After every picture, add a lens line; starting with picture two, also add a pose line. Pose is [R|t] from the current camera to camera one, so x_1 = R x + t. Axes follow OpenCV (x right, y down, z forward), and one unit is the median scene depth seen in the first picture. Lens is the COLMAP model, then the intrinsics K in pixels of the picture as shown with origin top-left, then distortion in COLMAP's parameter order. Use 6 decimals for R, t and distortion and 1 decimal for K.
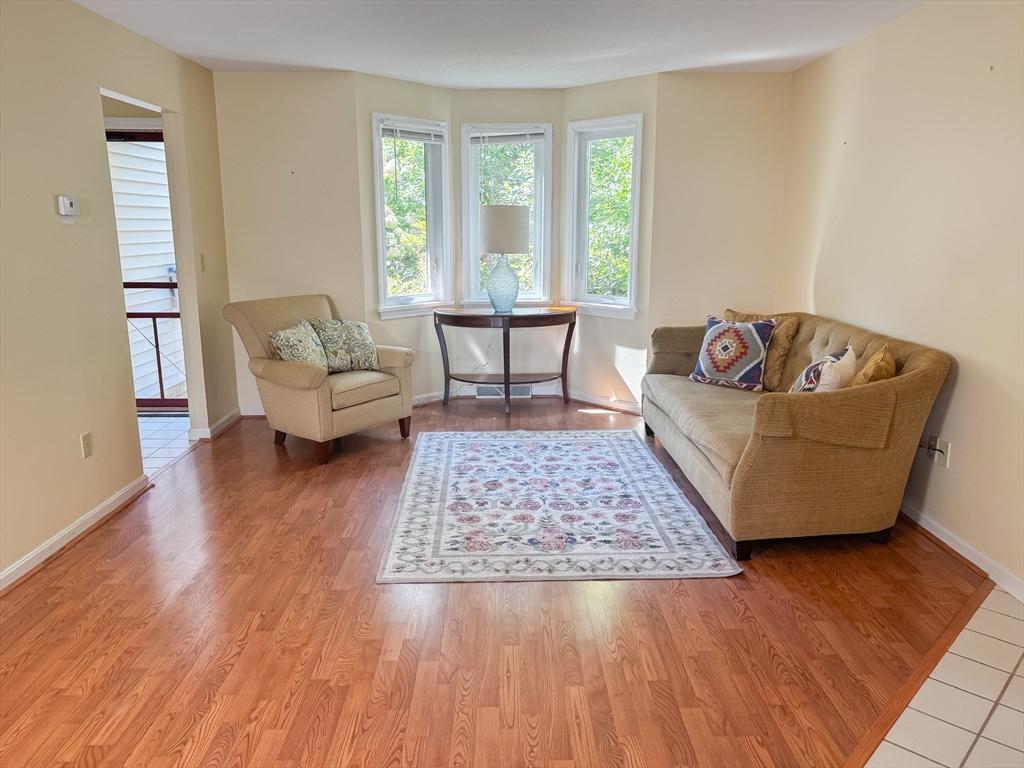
lens RADIAL K [[749.4, 0, 516.6], [0, 749.4, 398.0], [0, 0, 1]] dist [-0.001852, -0.002777]
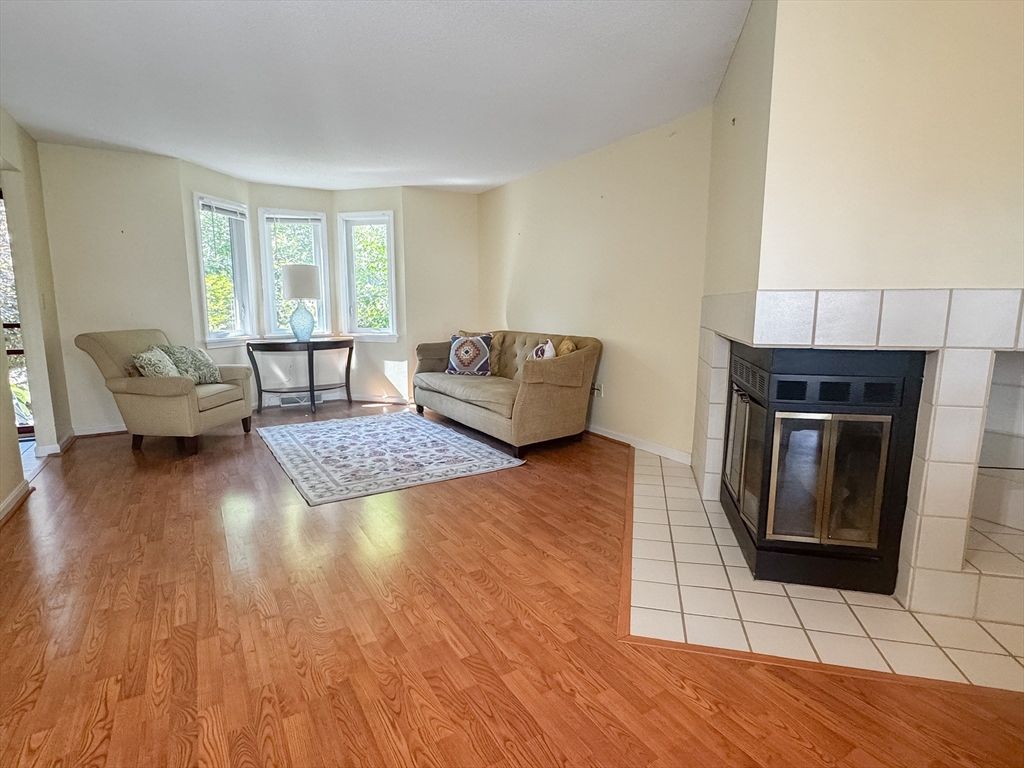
lens RADIAL K [[524.9, 0, 512.0], [0, 524.9, 384.0], [0, 0, 1]] dist [-0.000958, 0.000603]
pose [[0.864013, -0.074549, 0.497919, -0.217259], [0.113216, 0.992416, -0.047872, 0.070447], [-0.490574, 0.097734, 0.865901, -0.044905]]
